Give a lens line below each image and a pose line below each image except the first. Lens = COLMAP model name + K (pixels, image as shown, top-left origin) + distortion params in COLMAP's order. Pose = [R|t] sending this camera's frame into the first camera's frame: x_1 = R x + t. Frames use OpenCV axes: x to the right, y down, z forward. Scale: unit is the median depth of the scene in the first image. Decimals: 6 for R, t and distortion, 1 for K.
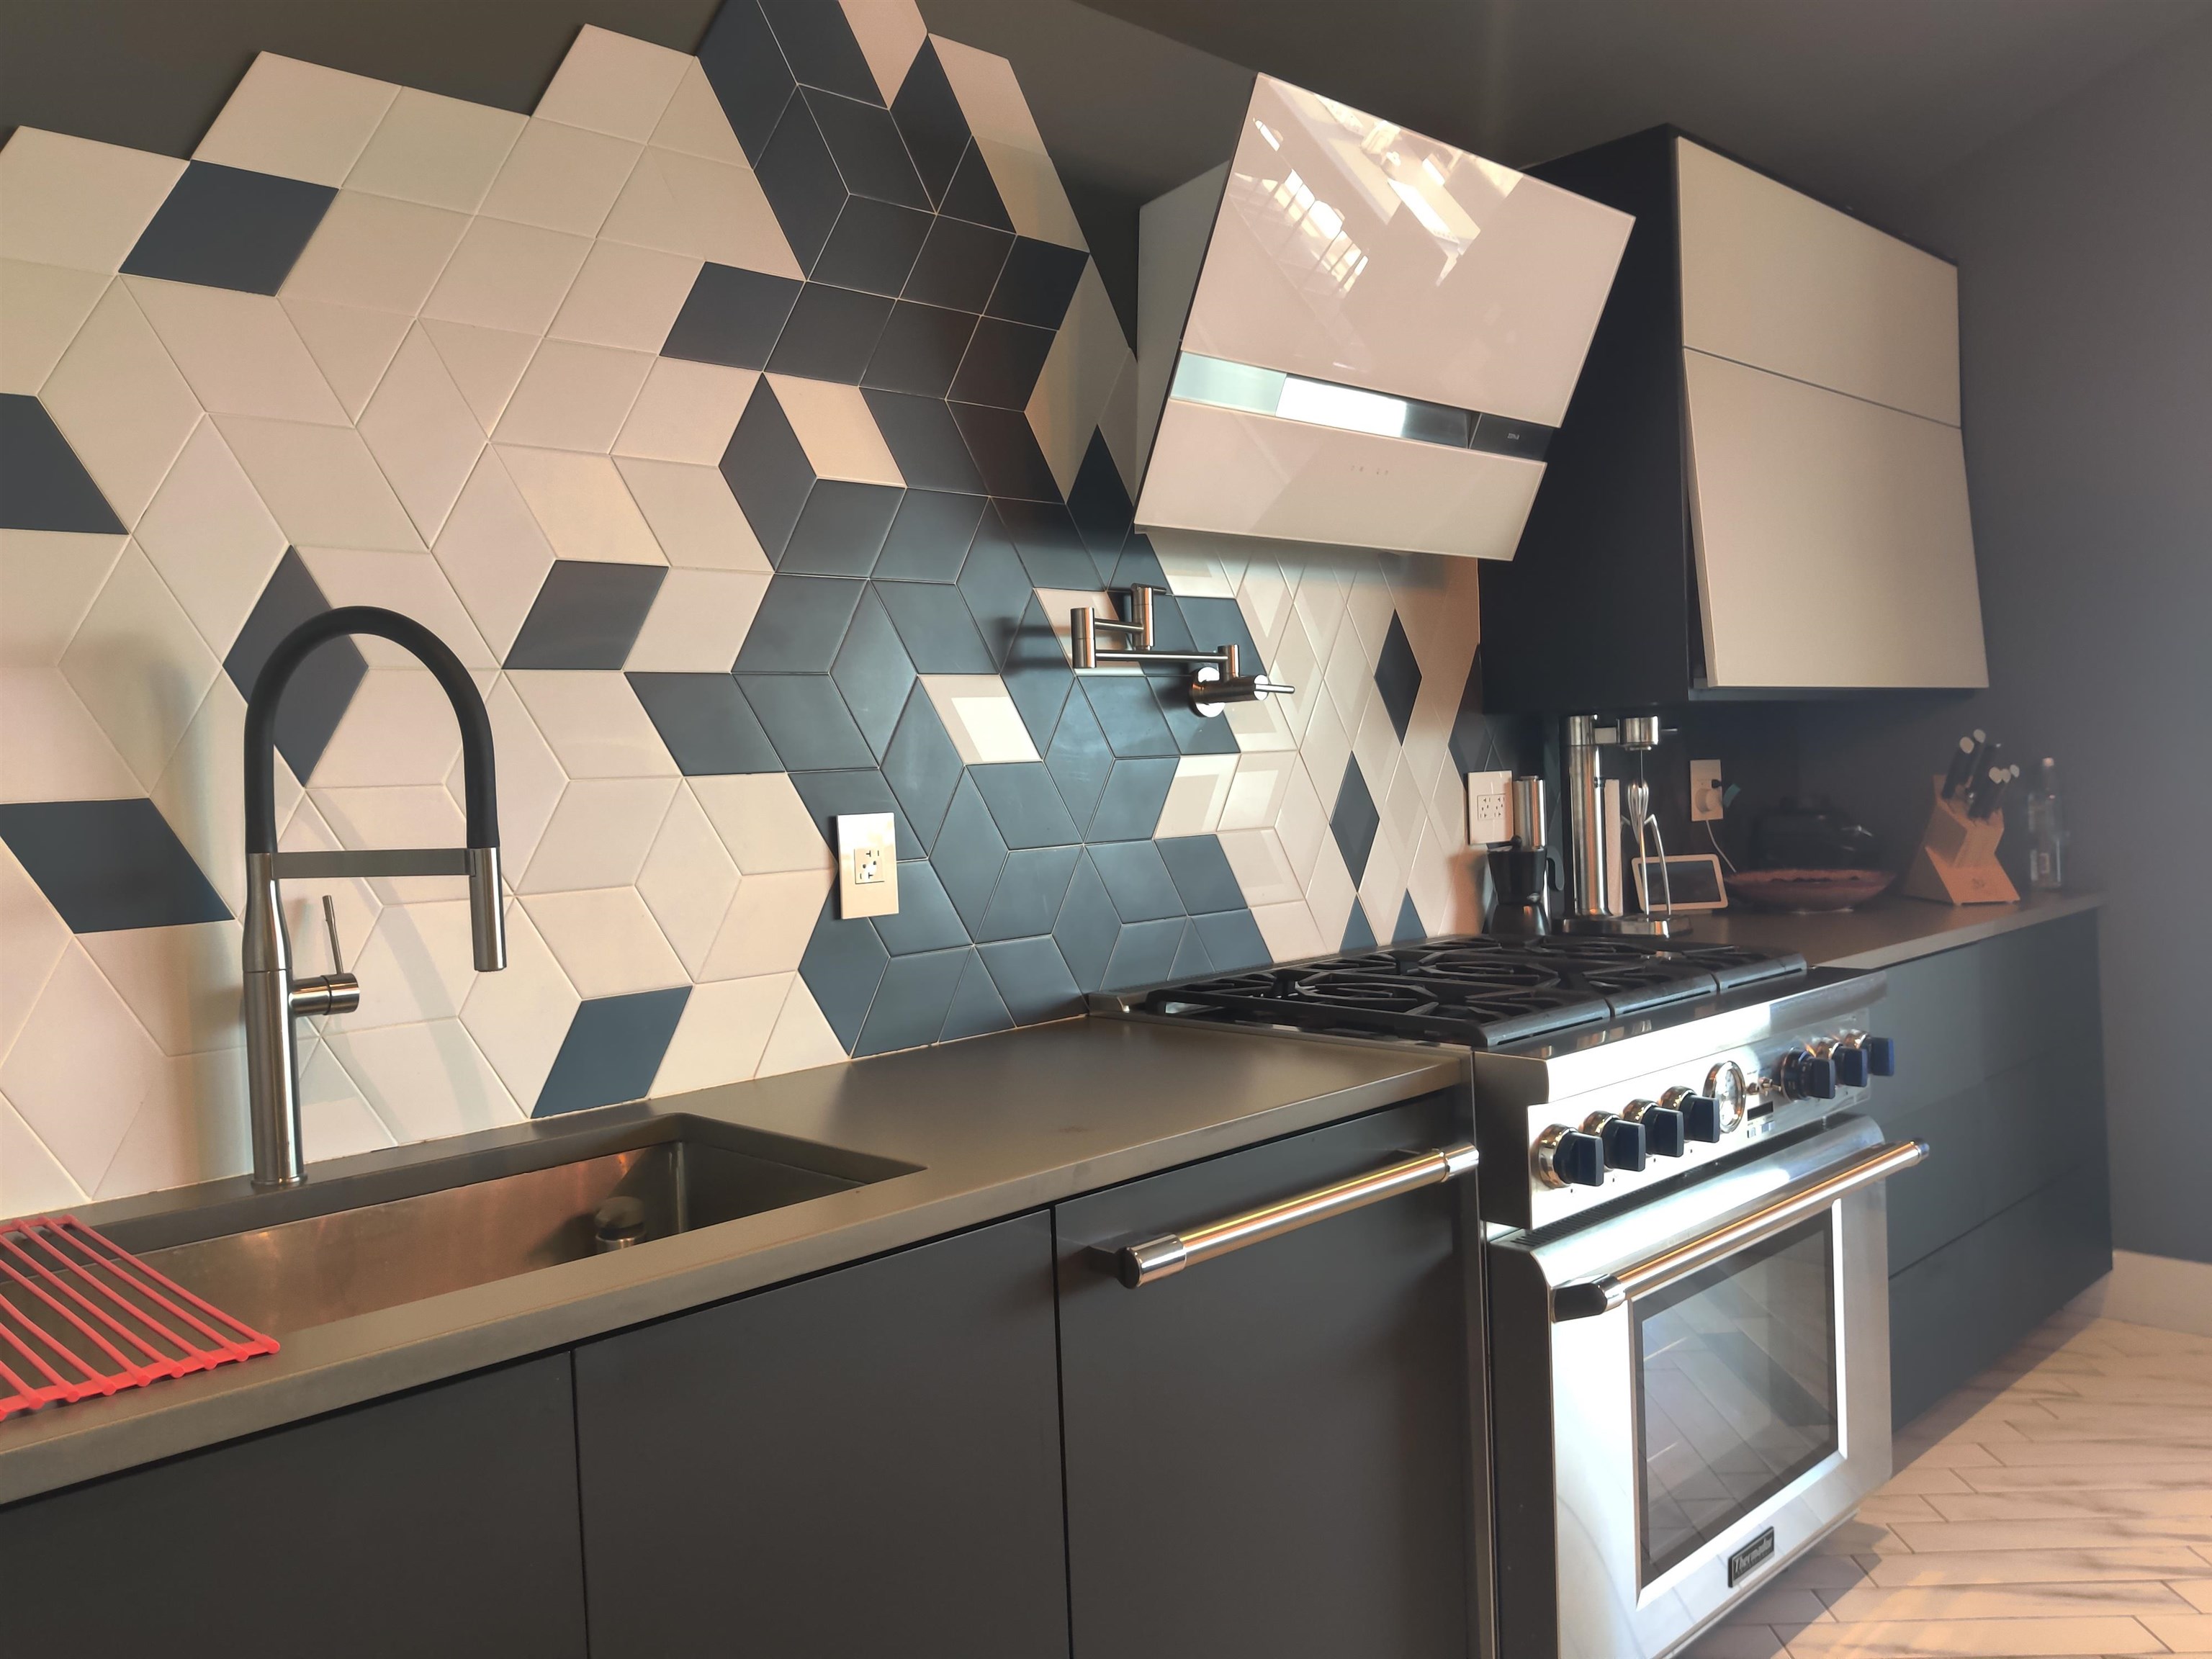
lens RADIAL K [[1700.4, 0, 1097.1], [0, 1700.4, 844.9], [0, 0, 1]] dist [0.005654, -0.005416]
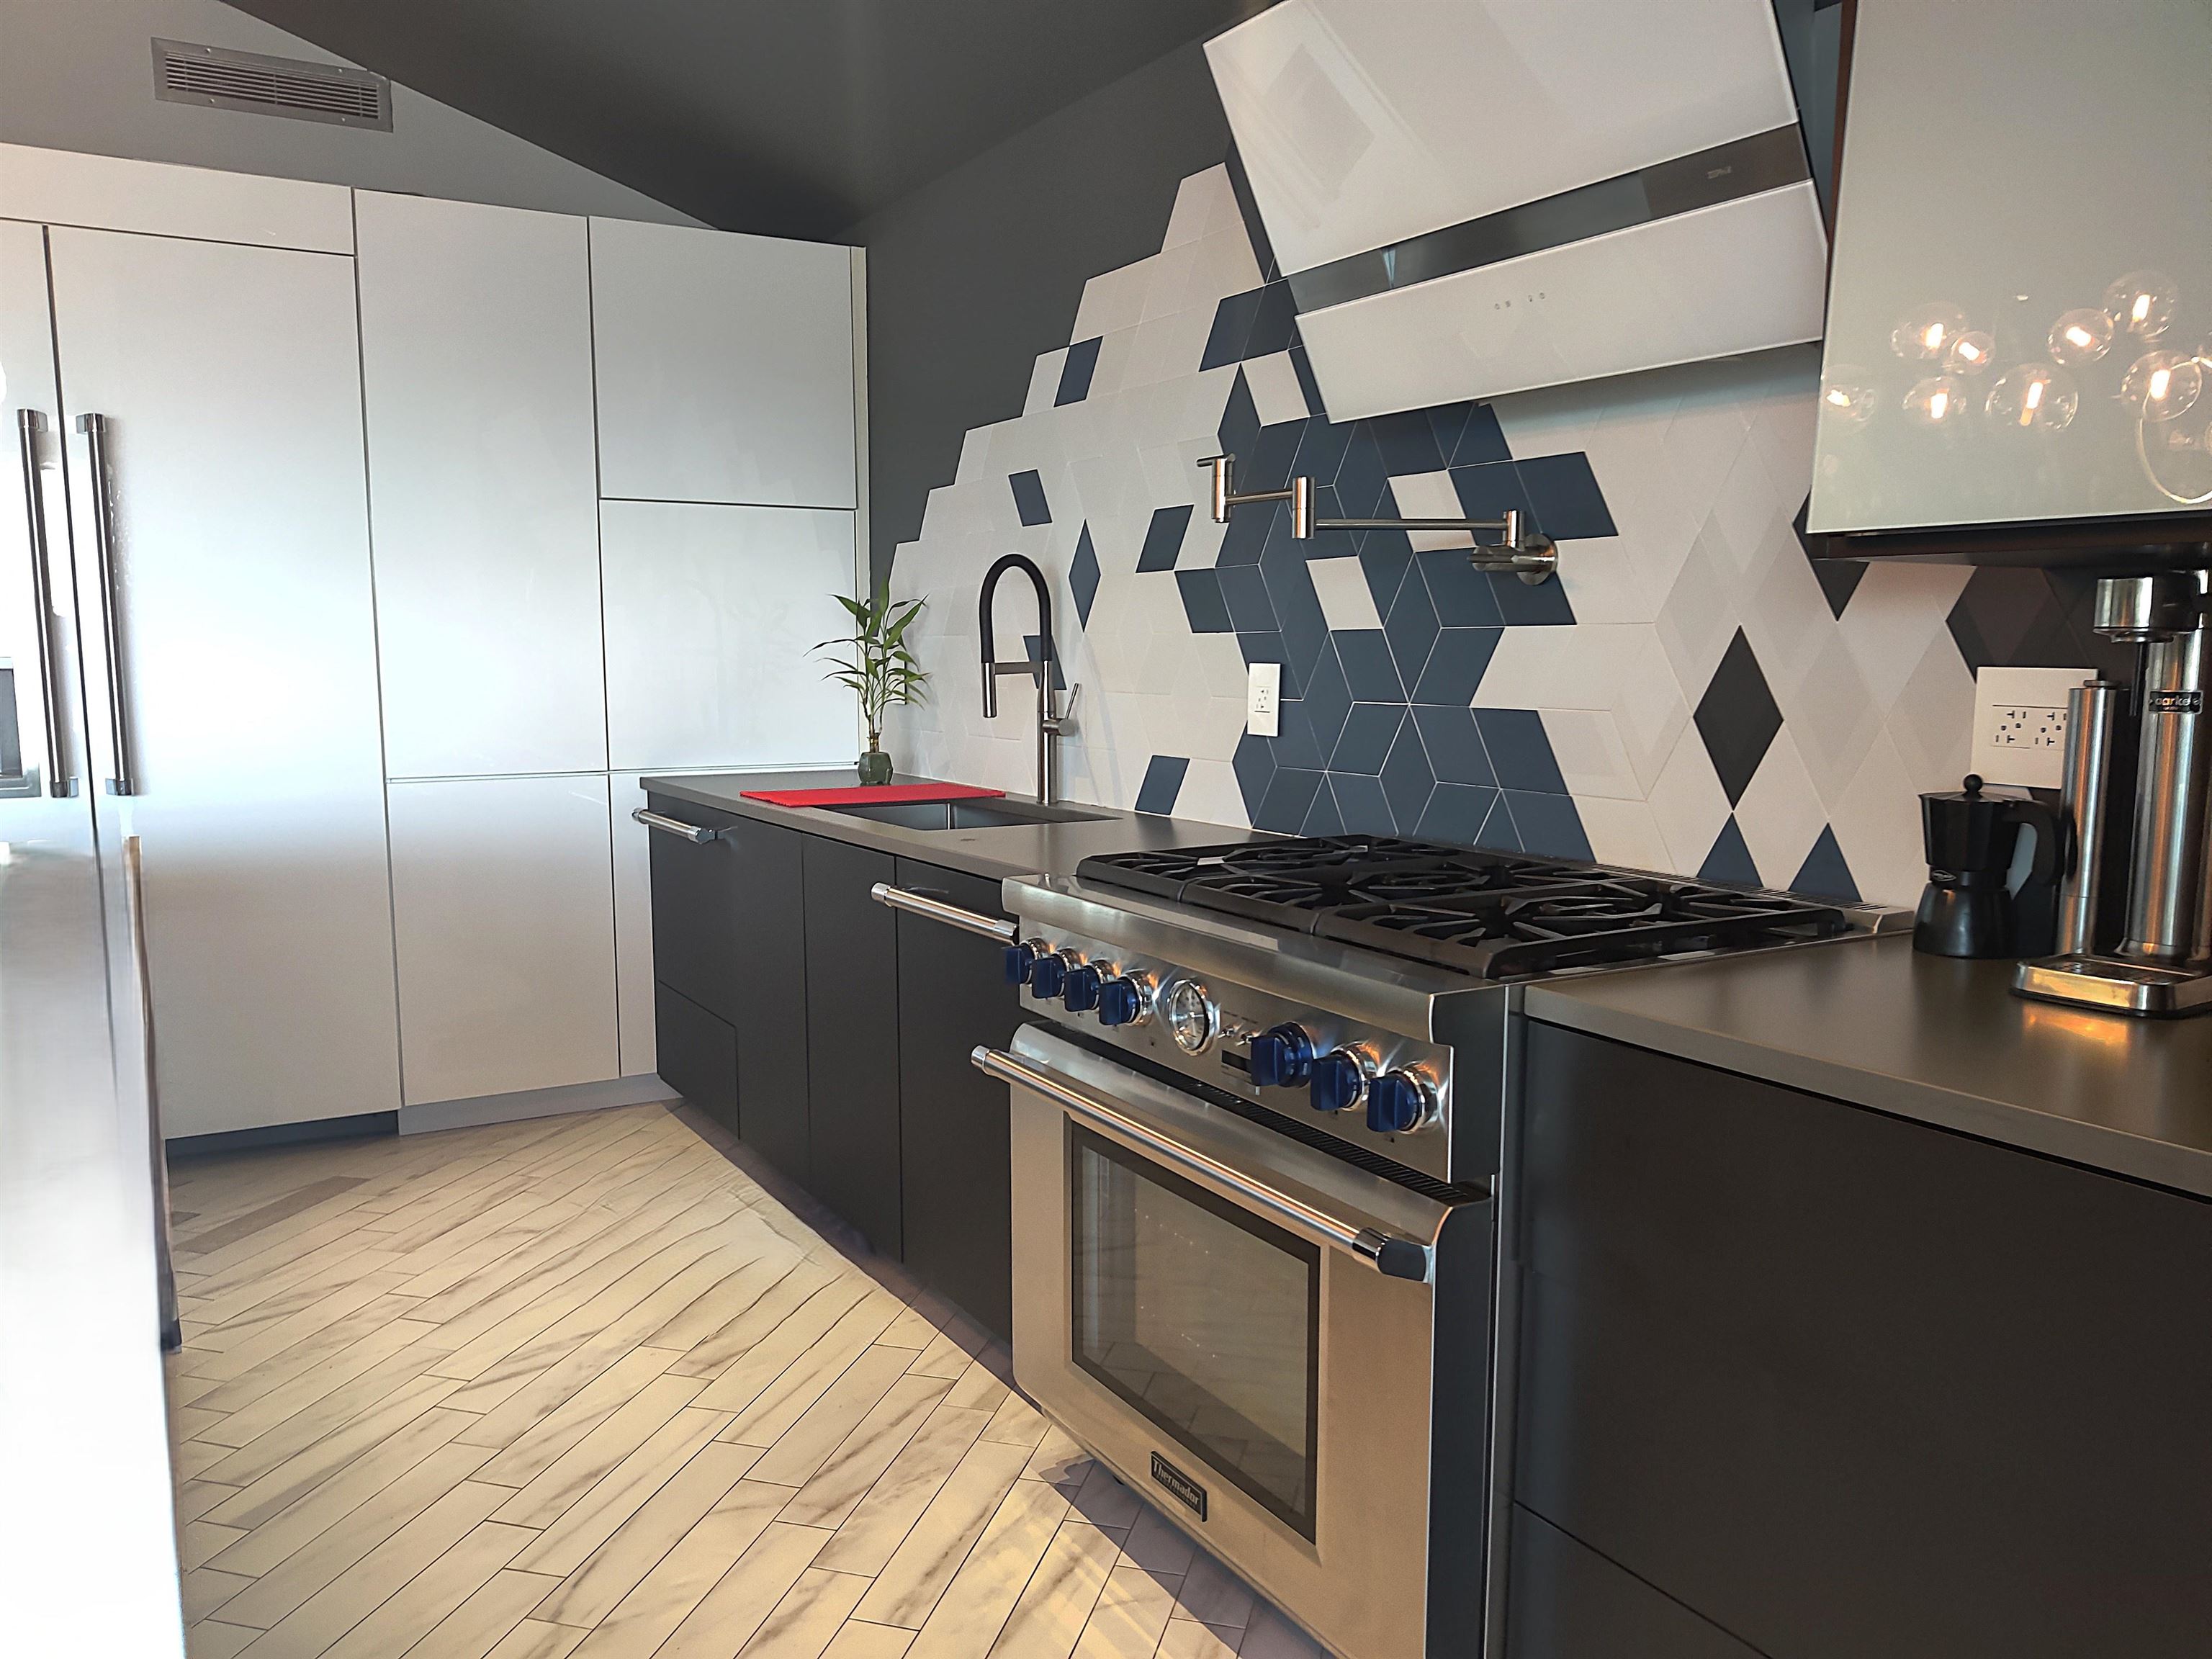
lens RADIAL K [[1720.9, 0, 1101.4], [0, 1720.9, 871.0], [0, 0, 1]] dist [0.007813, 0.002948]
pose [[-0.234999, 0.178335, -0.955496, 1.332592], [-0.022666, 0.981752, 0.188810, -0.118630], [0.971731, 0.066027, -0.226669, 1.229679]]
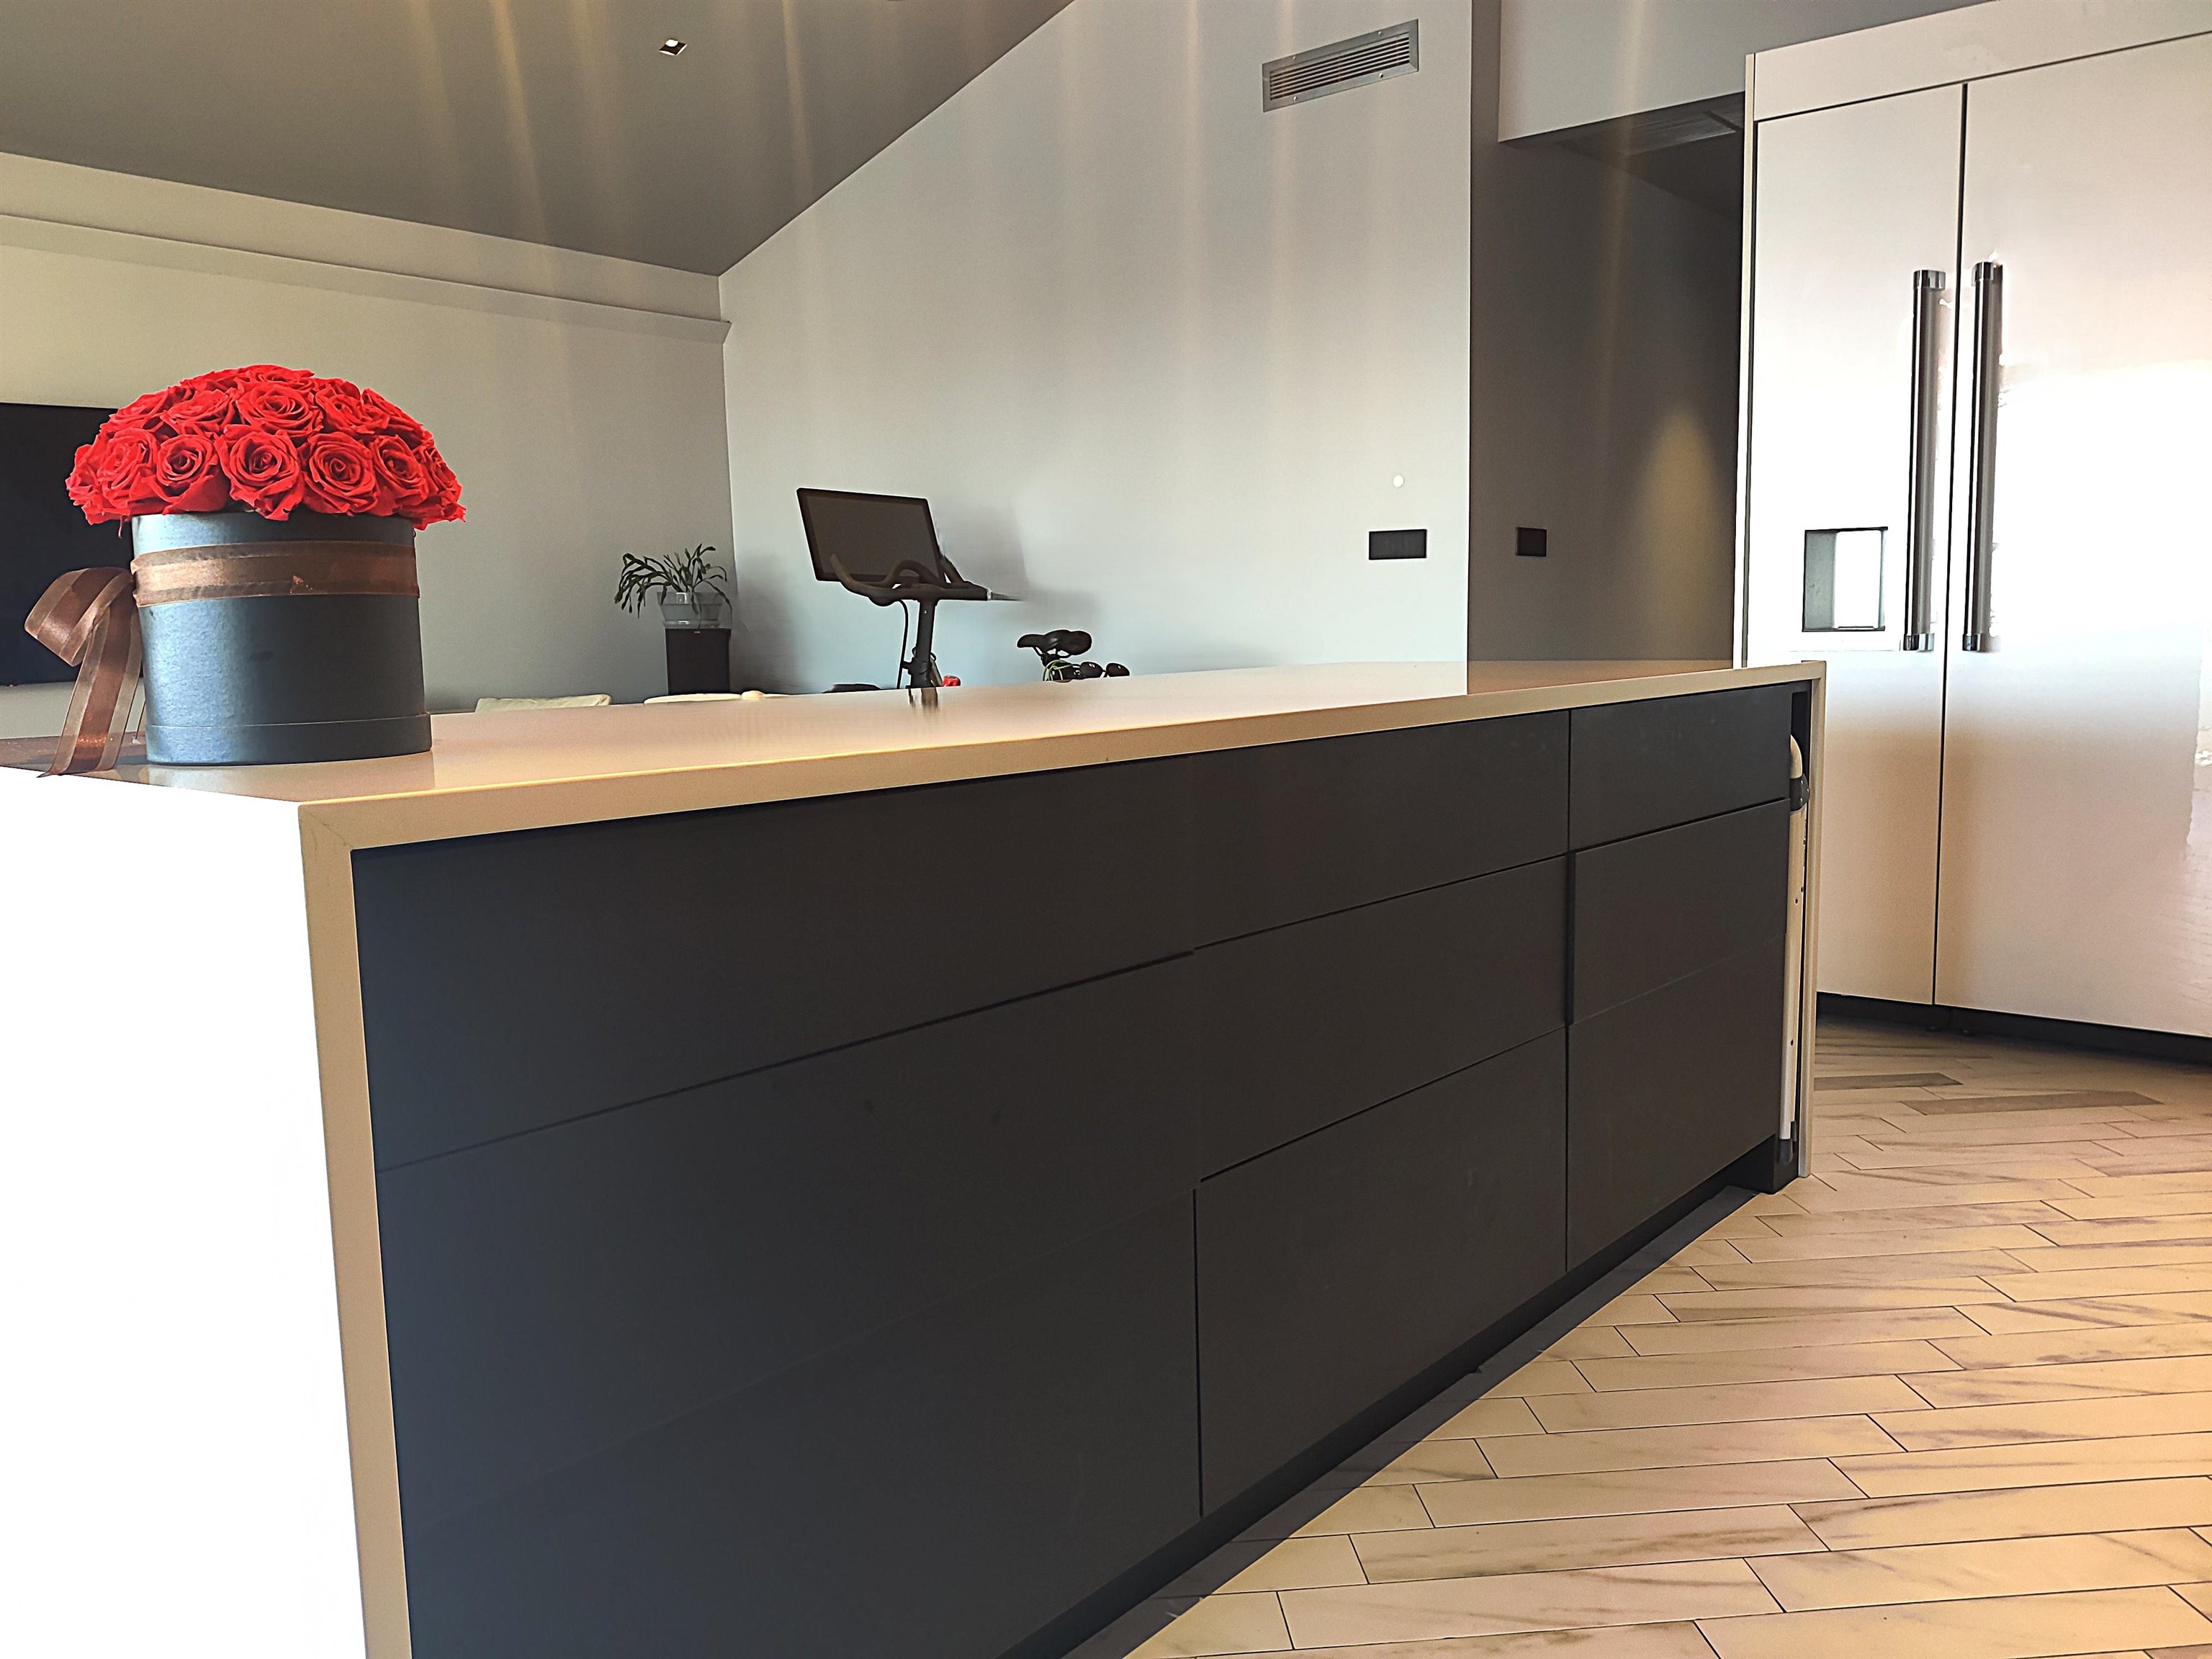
lens RADIAL K [[1724.9, 0, 1106.0], [0, 1724.9, 829.5], [0, 0, 1]] dist [-0.001494, -0.007715]
pose [[-0.993348, 0.077806, -0.084884, 0.876097], [0.064110, 0.986052, 0.153592, 0.021895], [0.095651, 0.147128, -0.984482, 1.518845]]
